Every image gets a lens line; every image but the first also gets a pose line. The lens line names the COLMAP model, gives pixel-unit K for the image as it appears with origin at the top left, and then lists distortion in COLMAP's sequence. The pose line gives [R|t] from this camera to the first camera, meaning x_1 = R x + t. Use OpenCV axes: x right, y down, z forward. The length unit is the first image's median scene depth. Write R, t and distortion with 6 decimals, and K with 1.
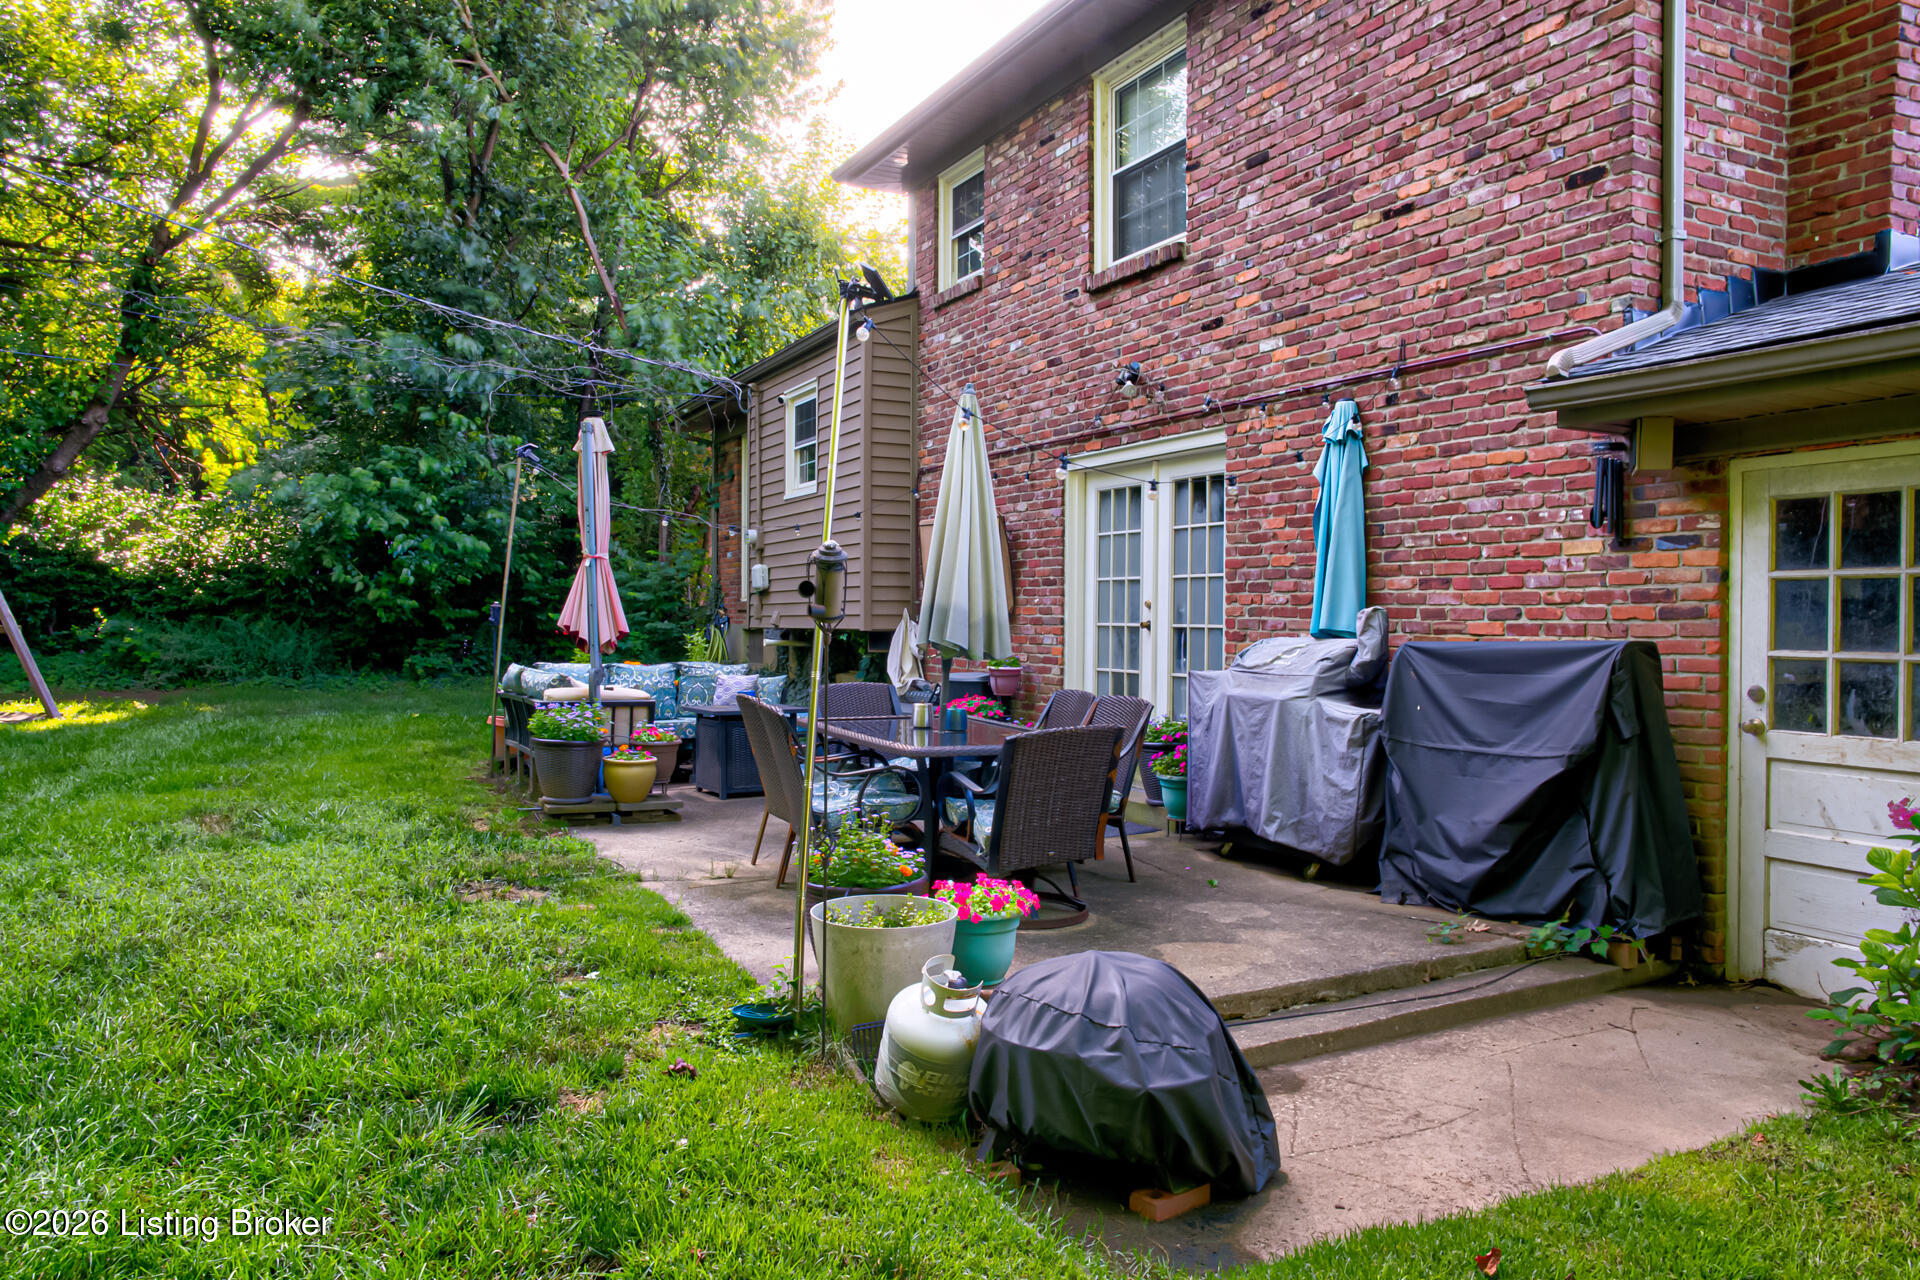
lens RADIAL K [[1309.6, 0, 954.4], [0, 1309.6, 623.7], [0, 0, 1]] dist [-0.050327, 0.056183]
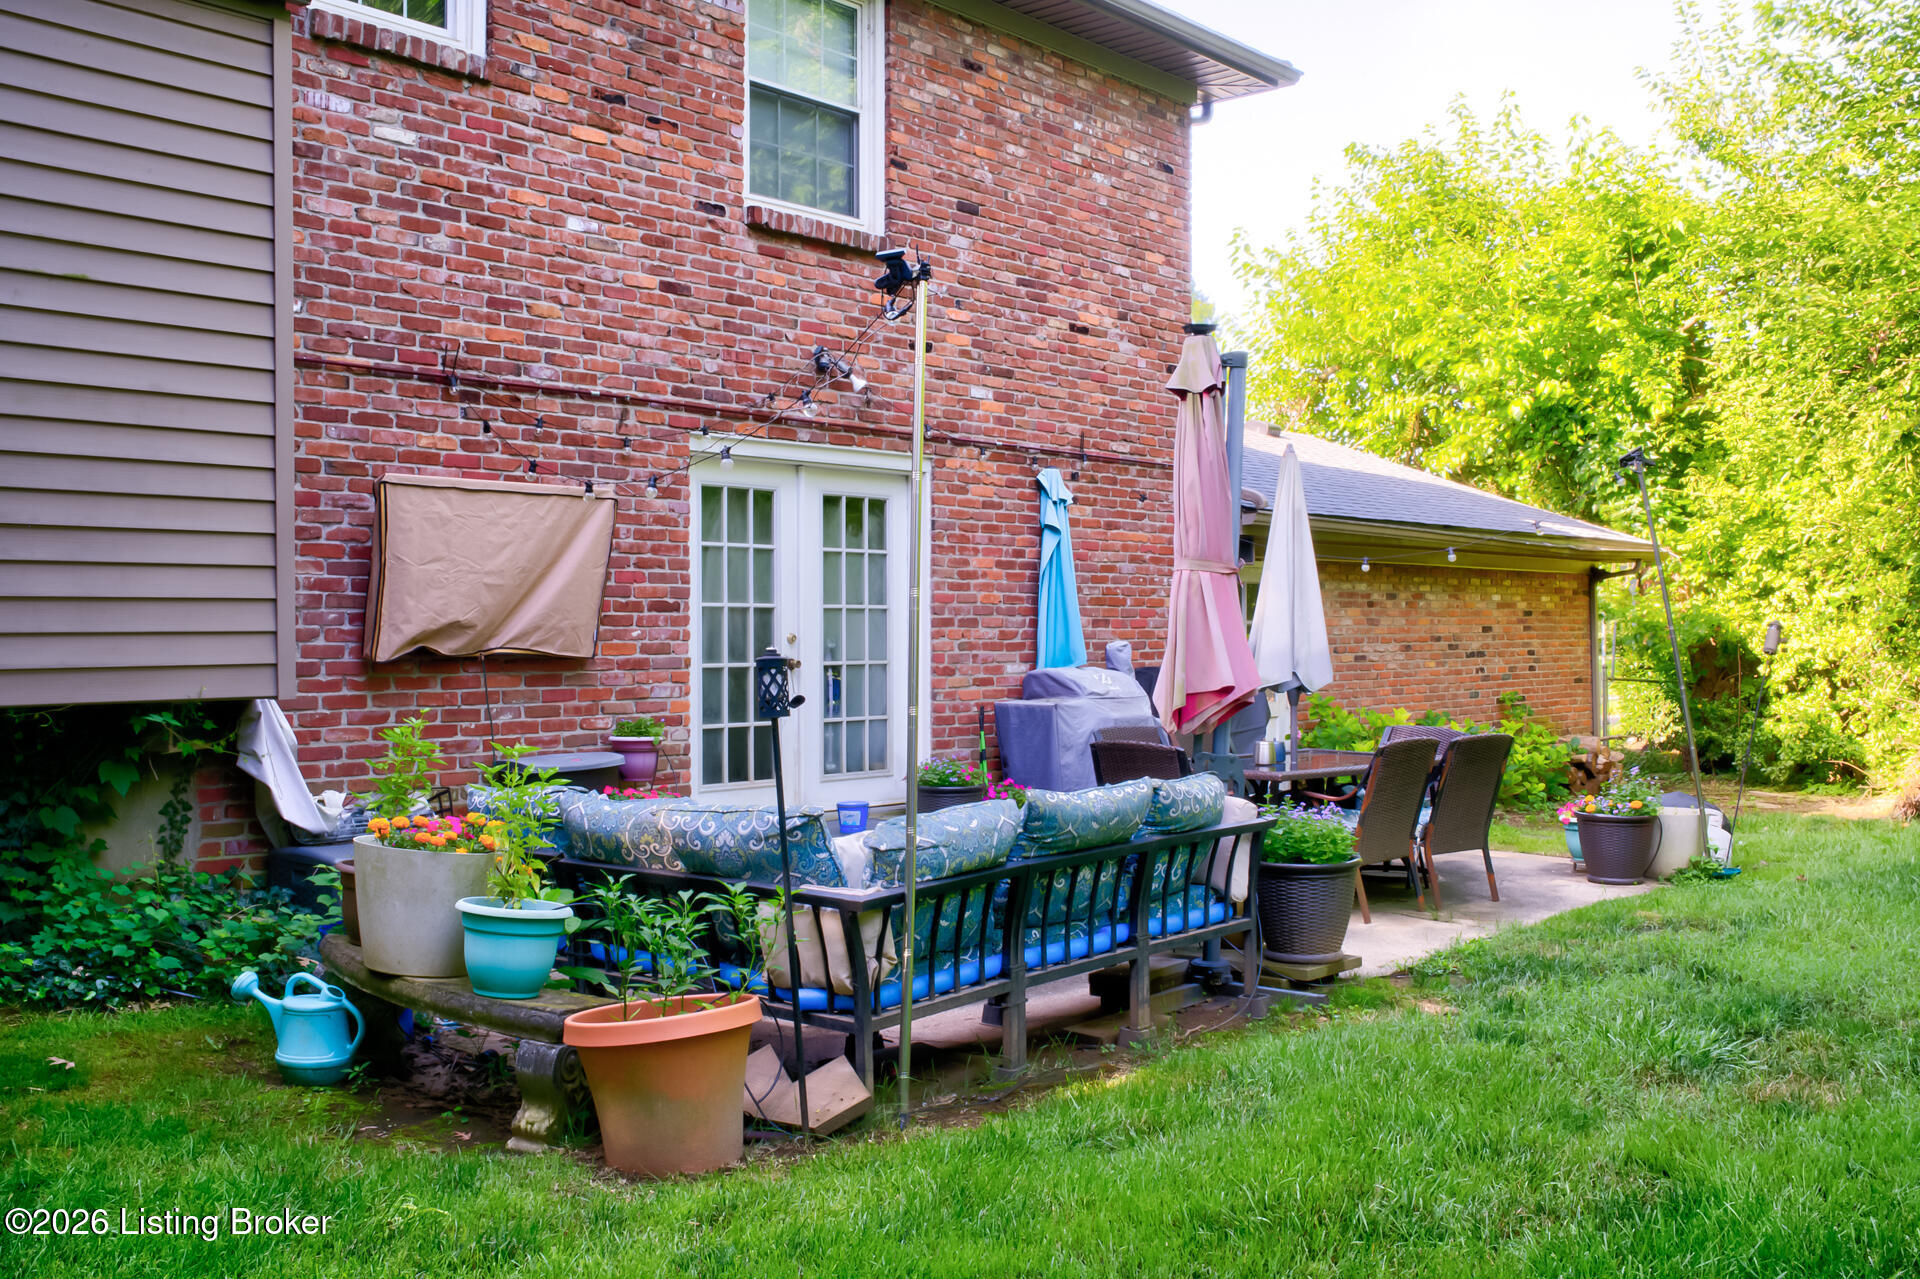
lens RADIAL K [[1777.3, 0, 960.6], [0, 1777.3, 624.8], [0, 0, 1]] dist [0.002900, 0.000000]
pose [[-0.362657, -0.003978, 0.931914, -1.169647], [0.005075, 0.999968, 0.006243, -0.037610], [-0.931909, 0.006994, -0.362625, 1.644889]]
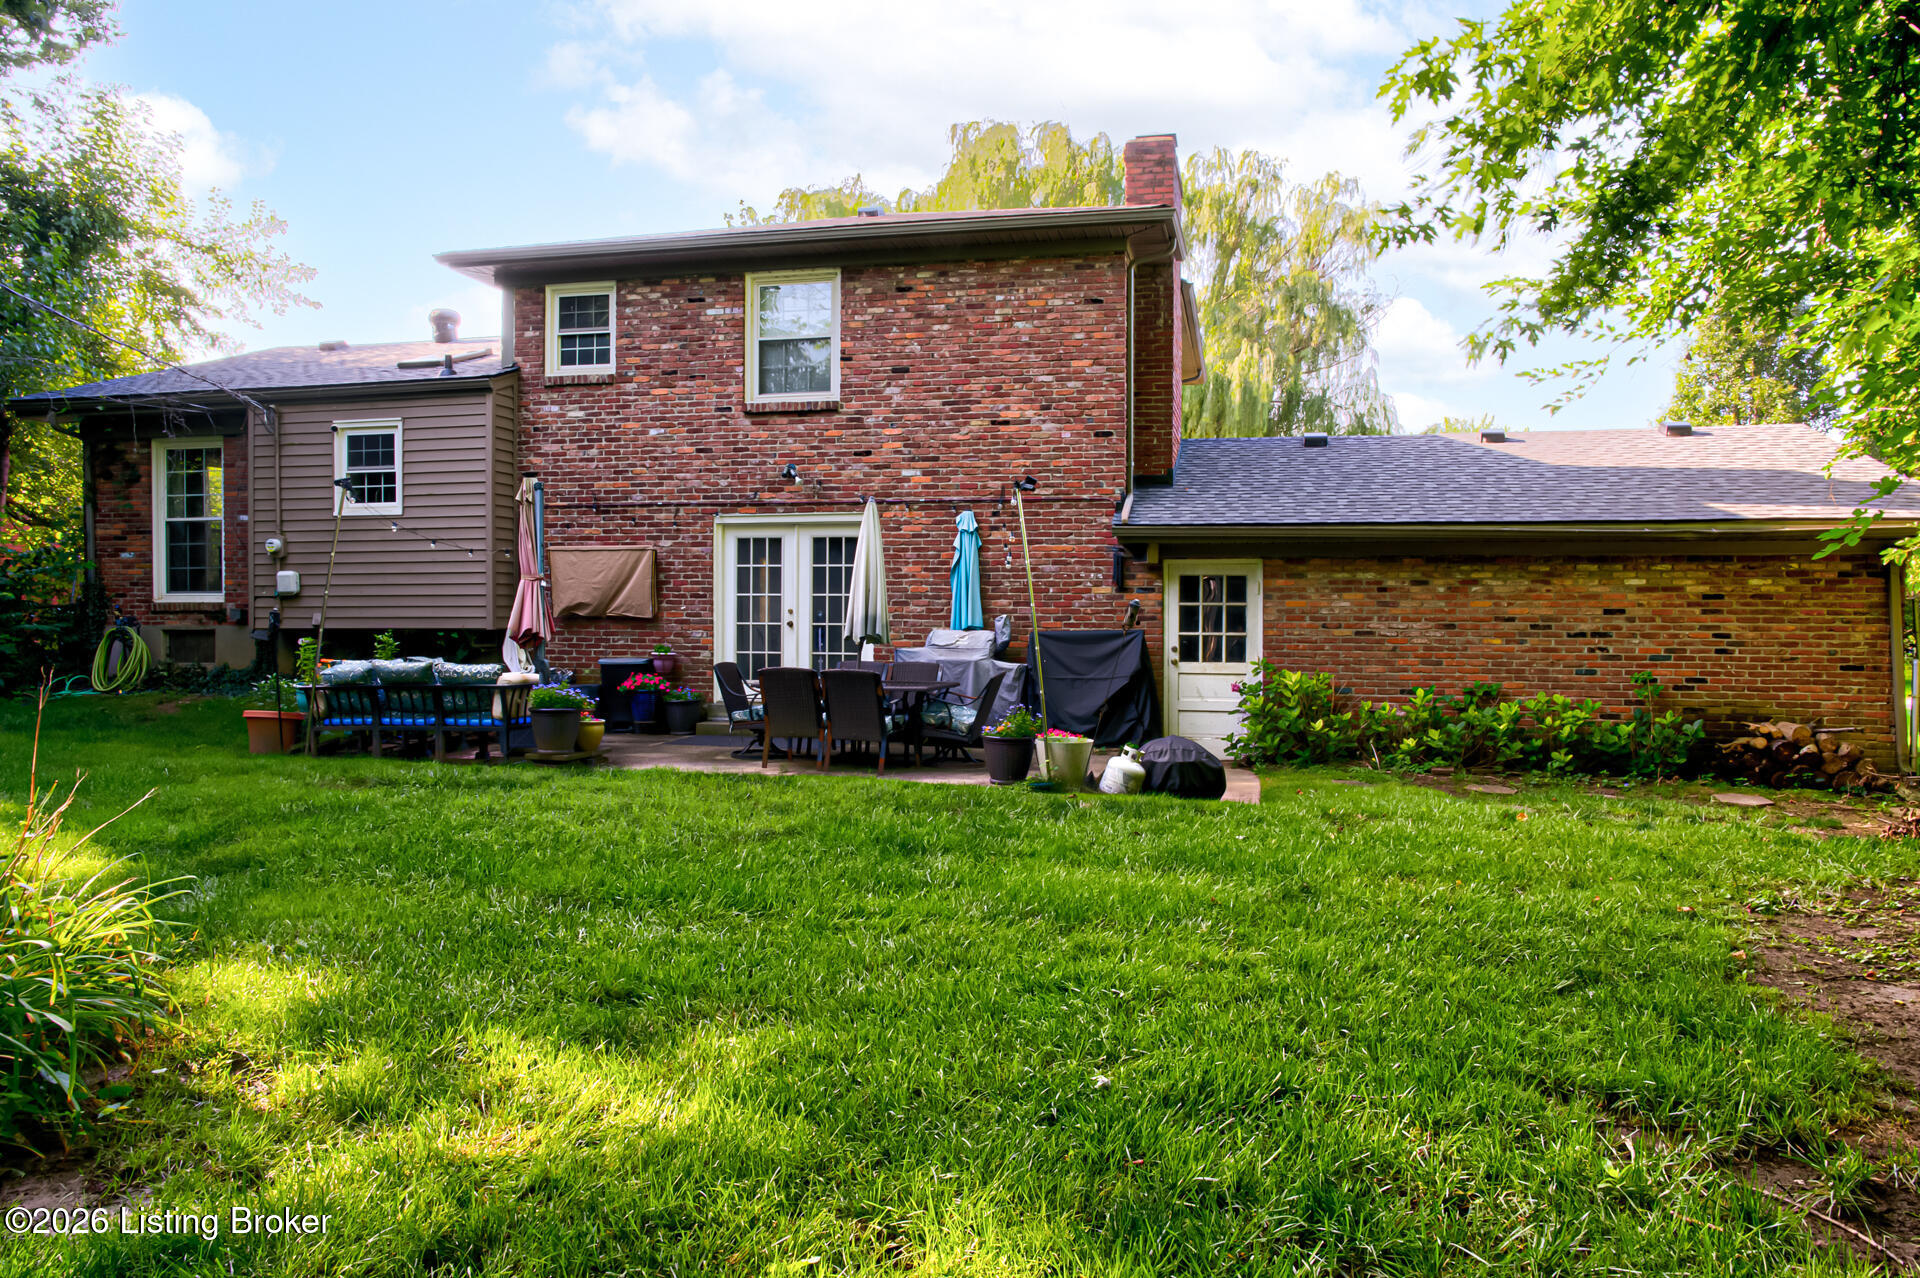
lens RADIAL K [[1309.6, 0, 949.0], [0, 1309.6, 630.5], [0, 0, 1]] dist [-0.050327, 0.056183]
pose [[0.645665, -0.012998, 0.763510, -1.227749], [0.004127, 0.999900, 0.013532, -0.015198], [-0.763610, -0.005586, 0.645654, -0.263612]]
